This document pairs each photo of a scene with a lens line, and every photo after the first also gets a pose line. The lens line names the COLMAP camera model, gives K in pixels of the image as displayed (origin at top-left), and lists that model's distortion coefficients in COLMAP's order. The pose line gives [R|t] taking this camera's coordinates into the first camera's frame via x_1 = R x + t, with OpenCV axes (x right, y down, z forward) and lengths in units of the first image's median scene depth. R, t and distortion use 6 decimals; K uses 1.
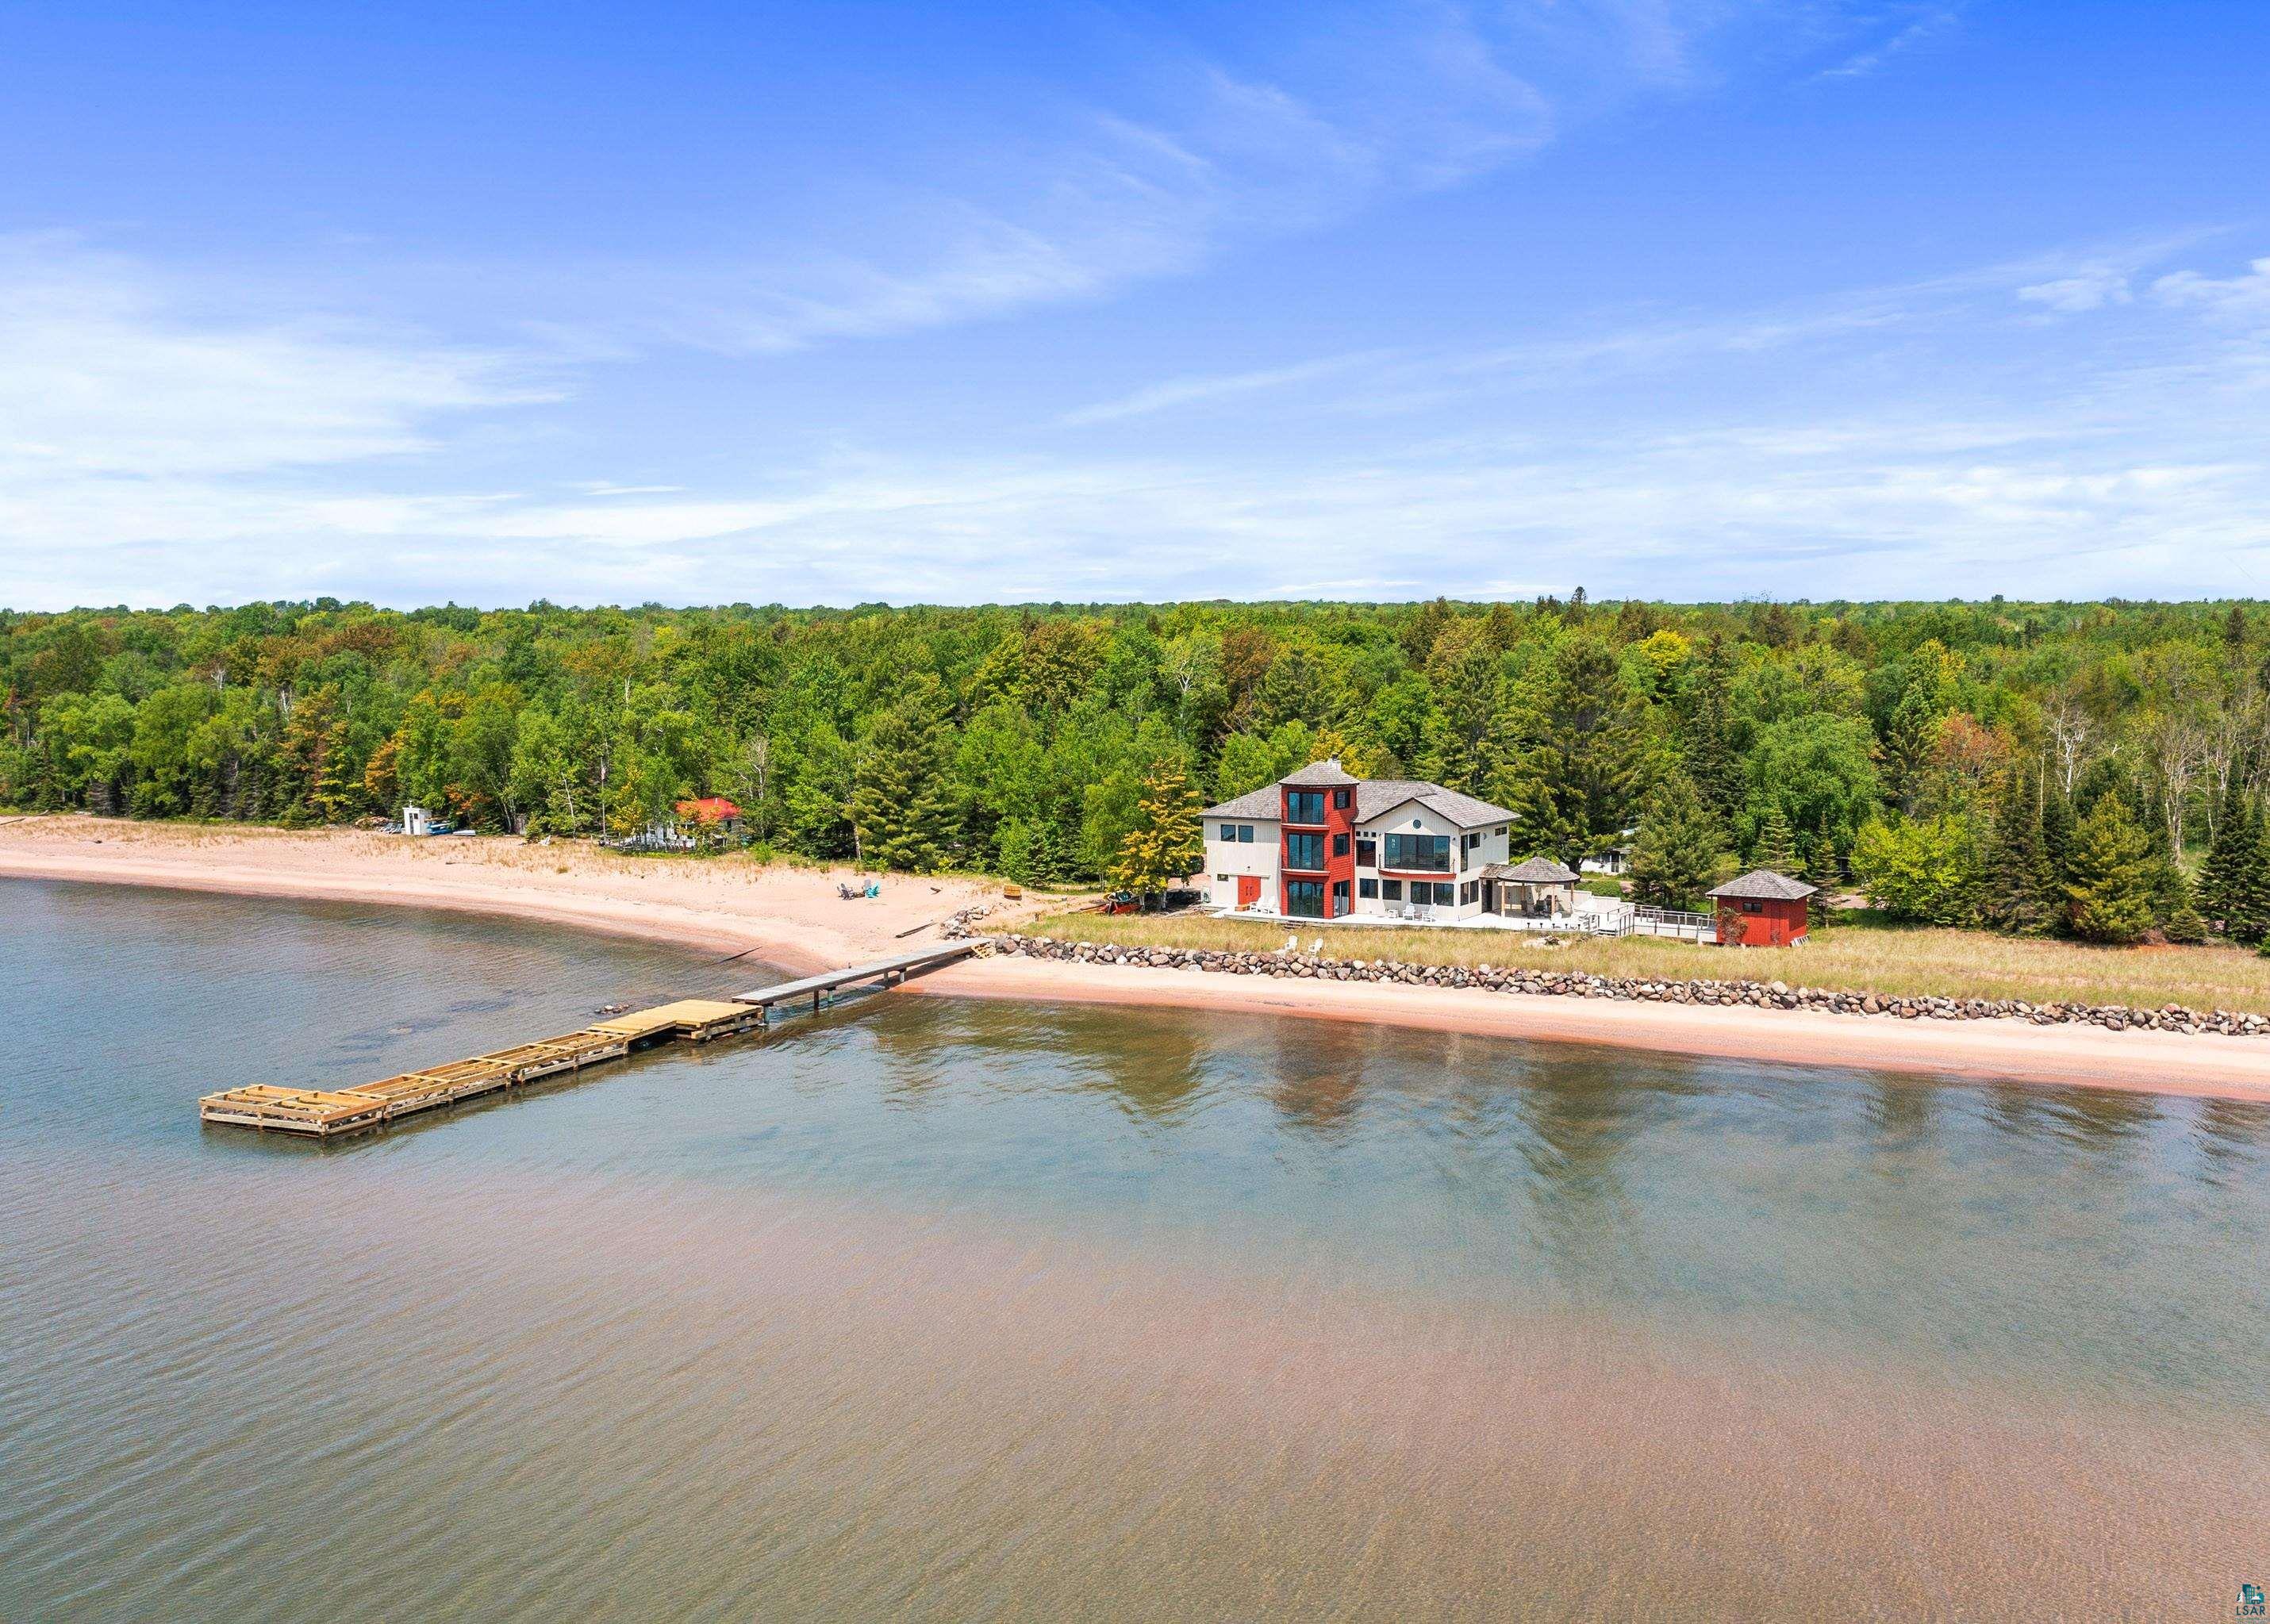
lens RADIAL K [[1982.7, 0, 1142.8], [0, 1982.7, 819.7], [0, 0, 1]] dist [0.008910, -0.002492]
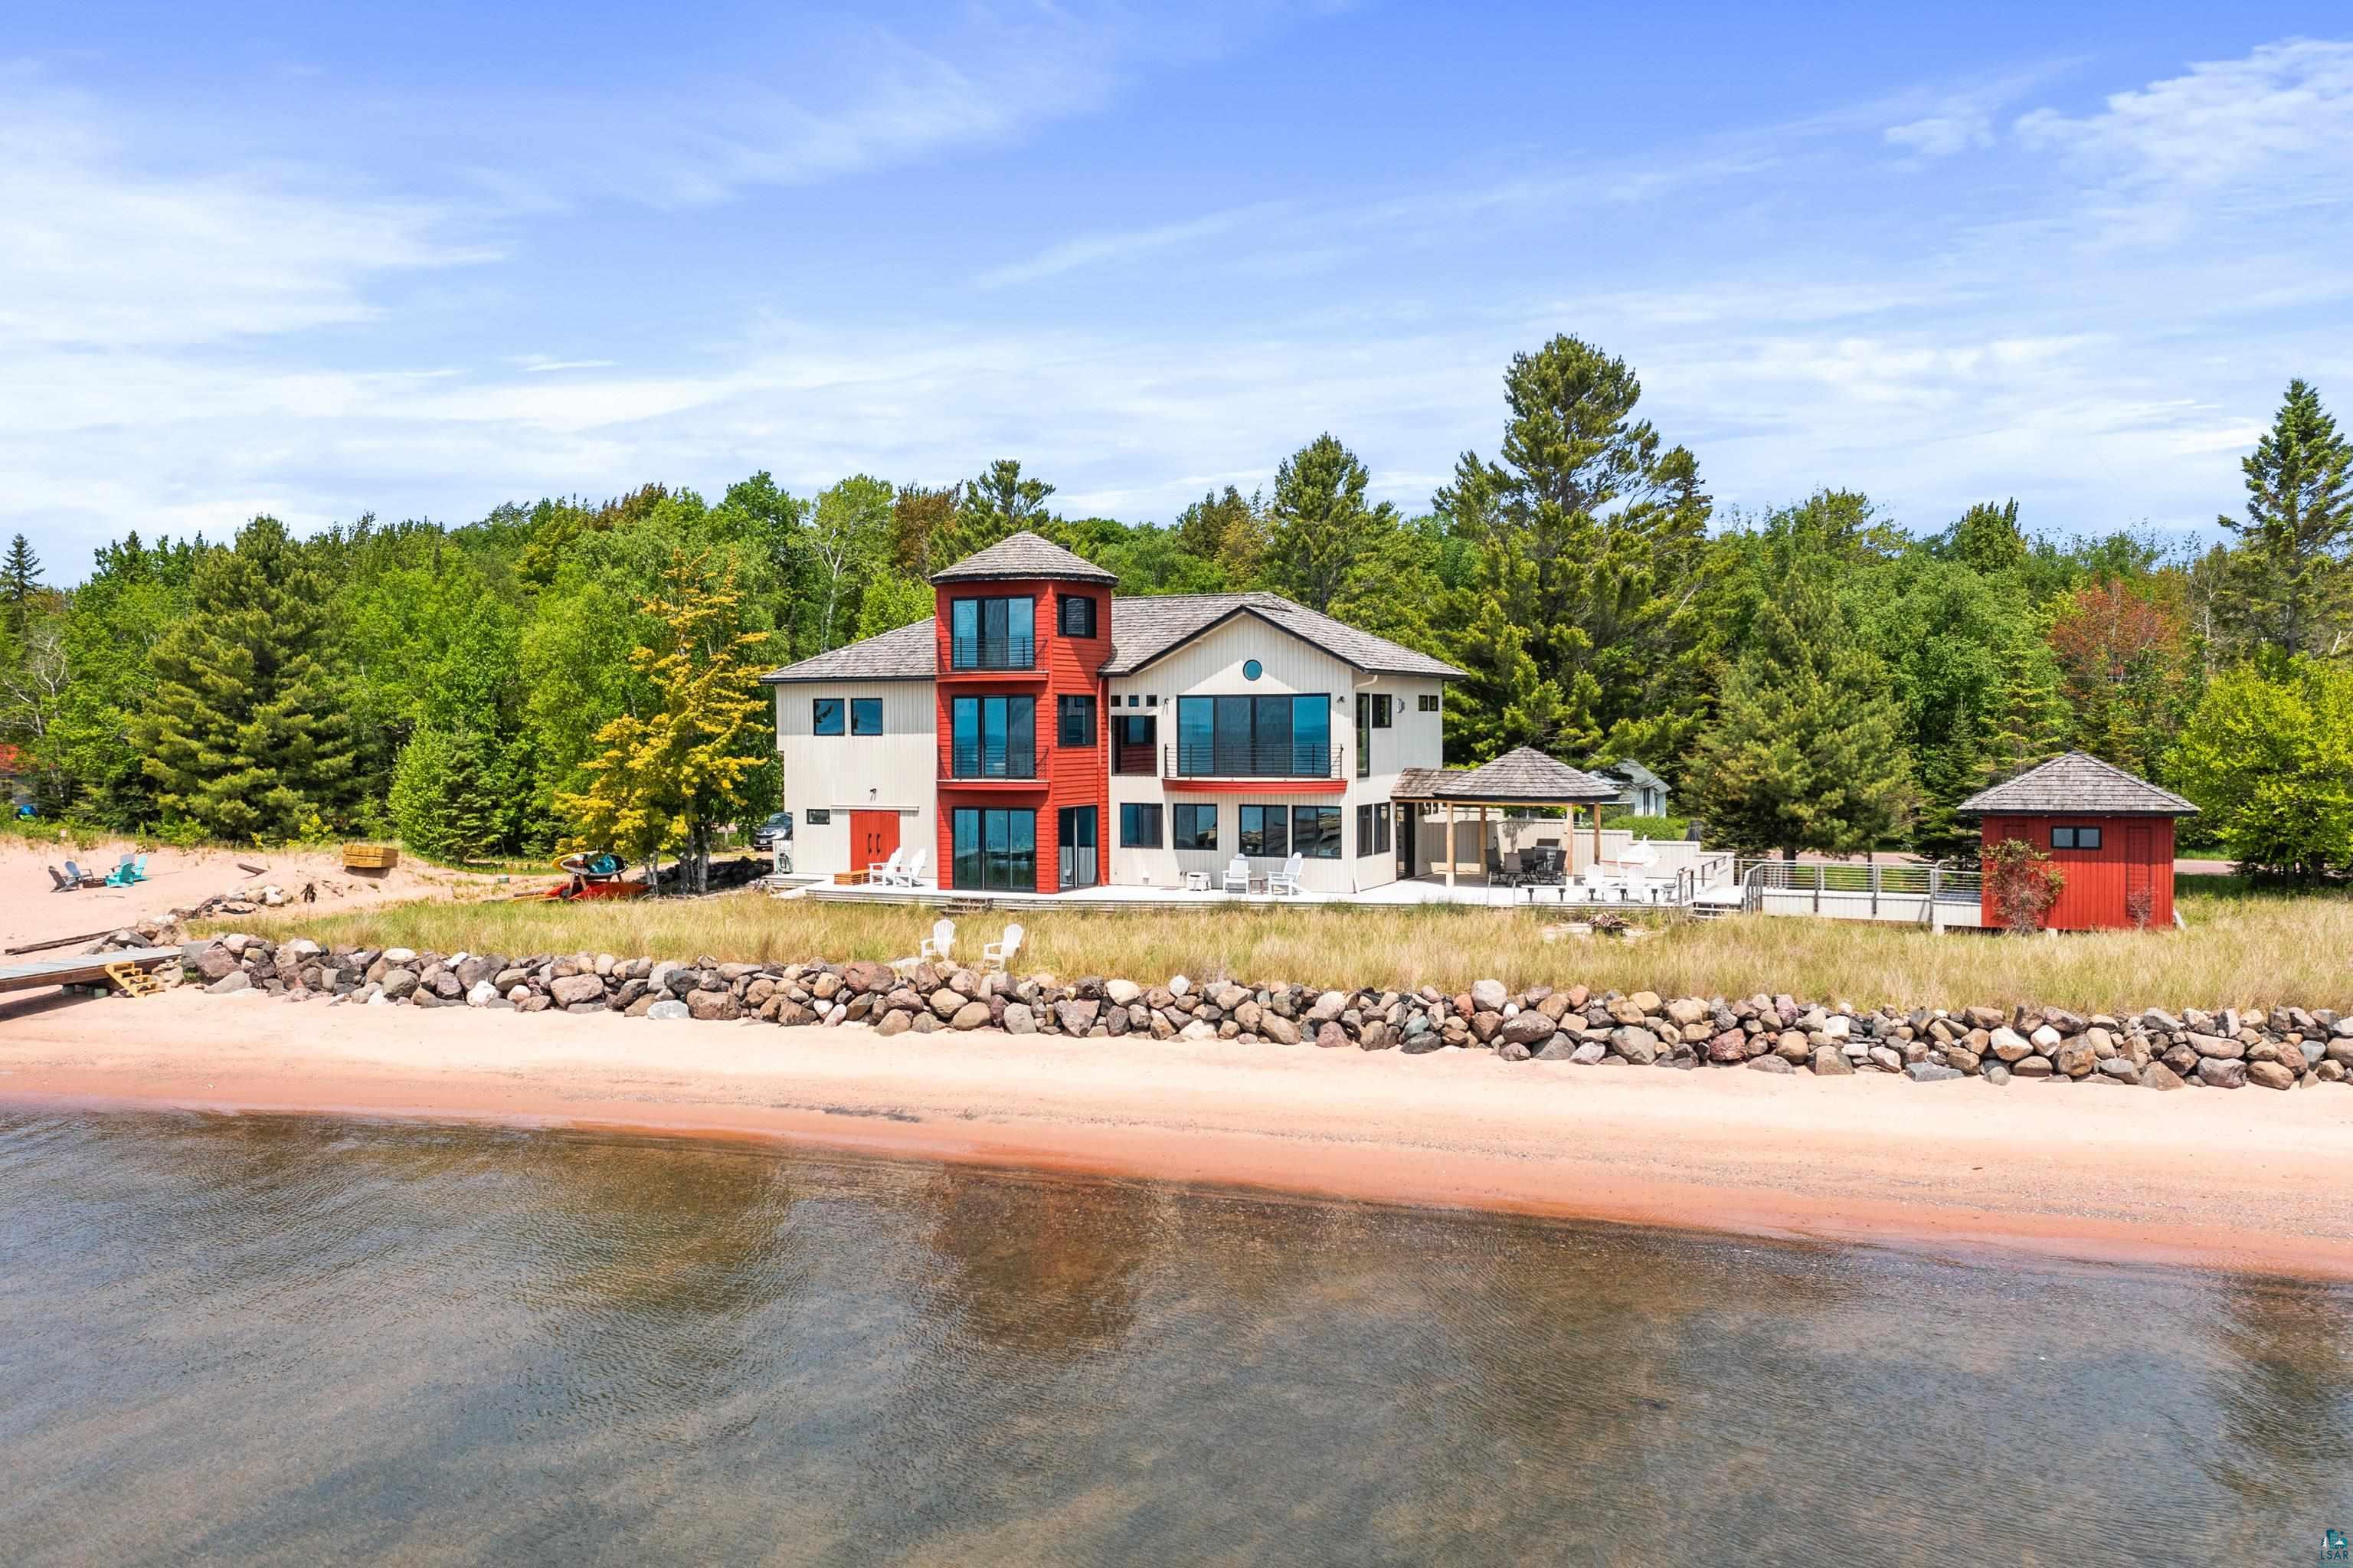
lens RADIAL K [[1915.3, 0, 1173.2], [0, 1915.3, 800.3], [0, 0, 1]] dist [-0.025911, 0.002616]
pose [[0.990076, -0.001475, 0.140526, 0.062278], [0.008237, 0.998835, -0.047544, 0.049325], [-0.140293, 0.048229, 0.988935, 0.586696]]
